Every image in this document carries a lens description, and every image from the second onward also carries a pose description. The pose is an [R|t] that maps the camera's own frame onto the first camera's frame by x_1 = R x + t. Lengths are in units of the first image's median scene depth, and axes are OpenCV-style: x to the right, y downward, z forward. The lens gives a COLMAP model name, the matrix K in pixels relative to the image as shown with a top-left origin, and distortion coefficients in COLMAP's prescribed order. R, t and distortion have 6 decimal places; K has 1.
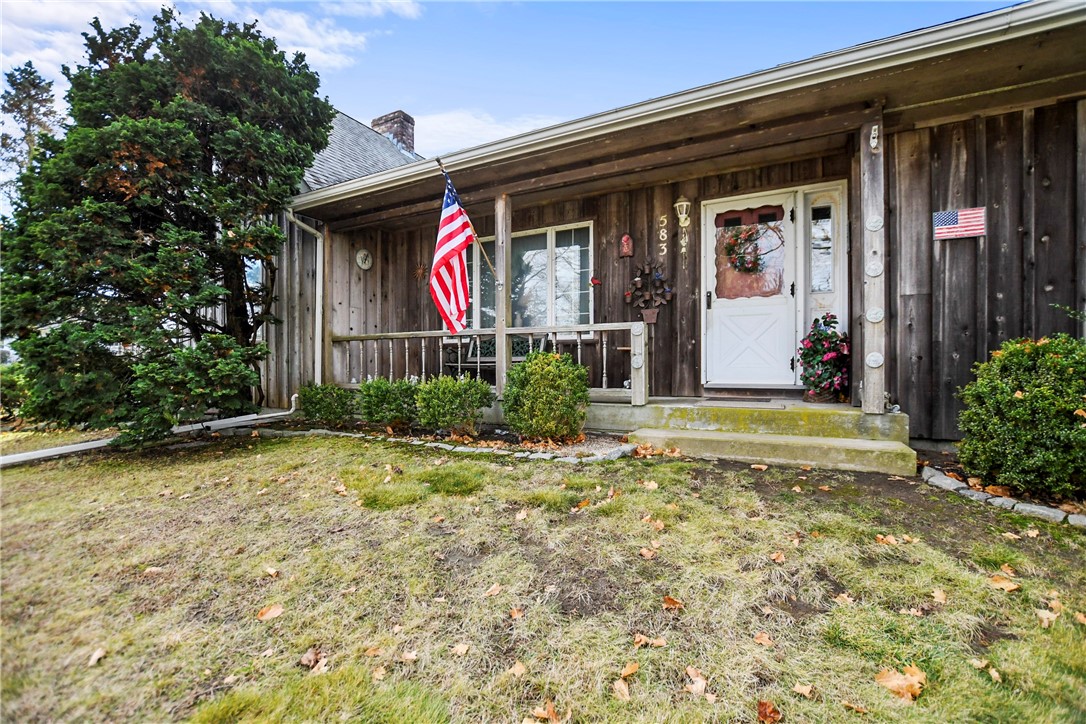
lens RADIAL K [[478.7, 0, 539.7], [0, 478.7, 365.1], [0, 0, 1]] dist [-0.024306, 0.000372]
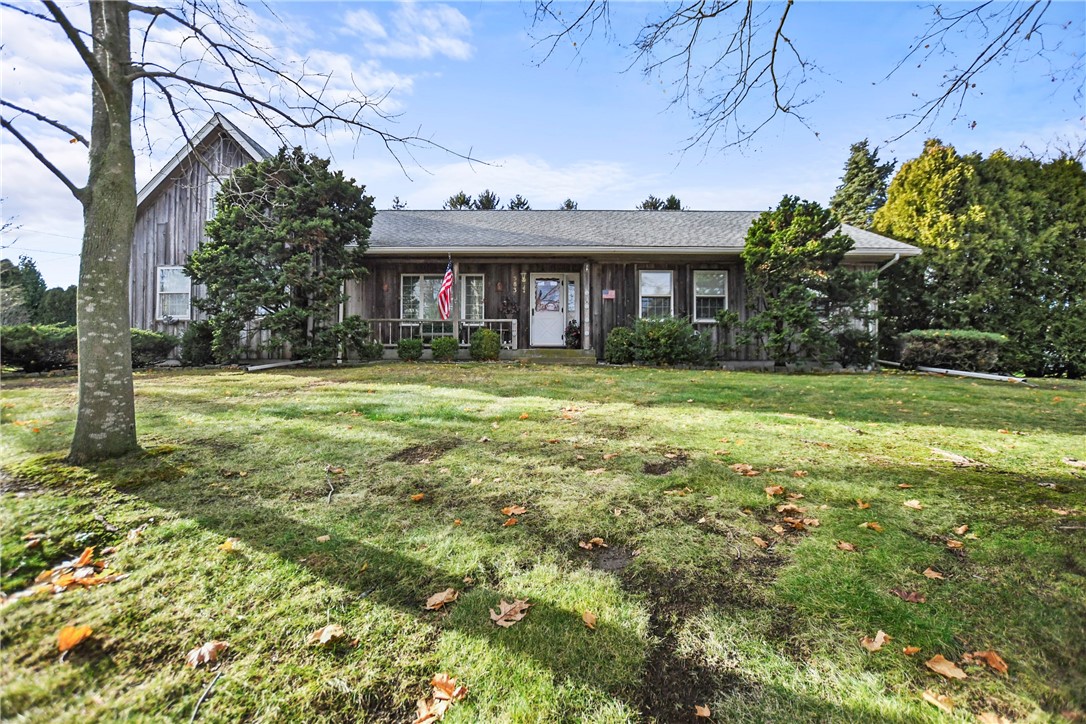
lens RADIAL K [[478.7, 0, 539.7], [0, 478.7, 365.1], [0, 0, 1]] dist [-0.024306, 0.000372]
pose [[0.870973, 0.002161, 0.491326, -0.982281], [-0.002627, 0.999997, 0.000259, 0.165828], [-0.491324, -0.001516, 0.870975, -1.408500]]
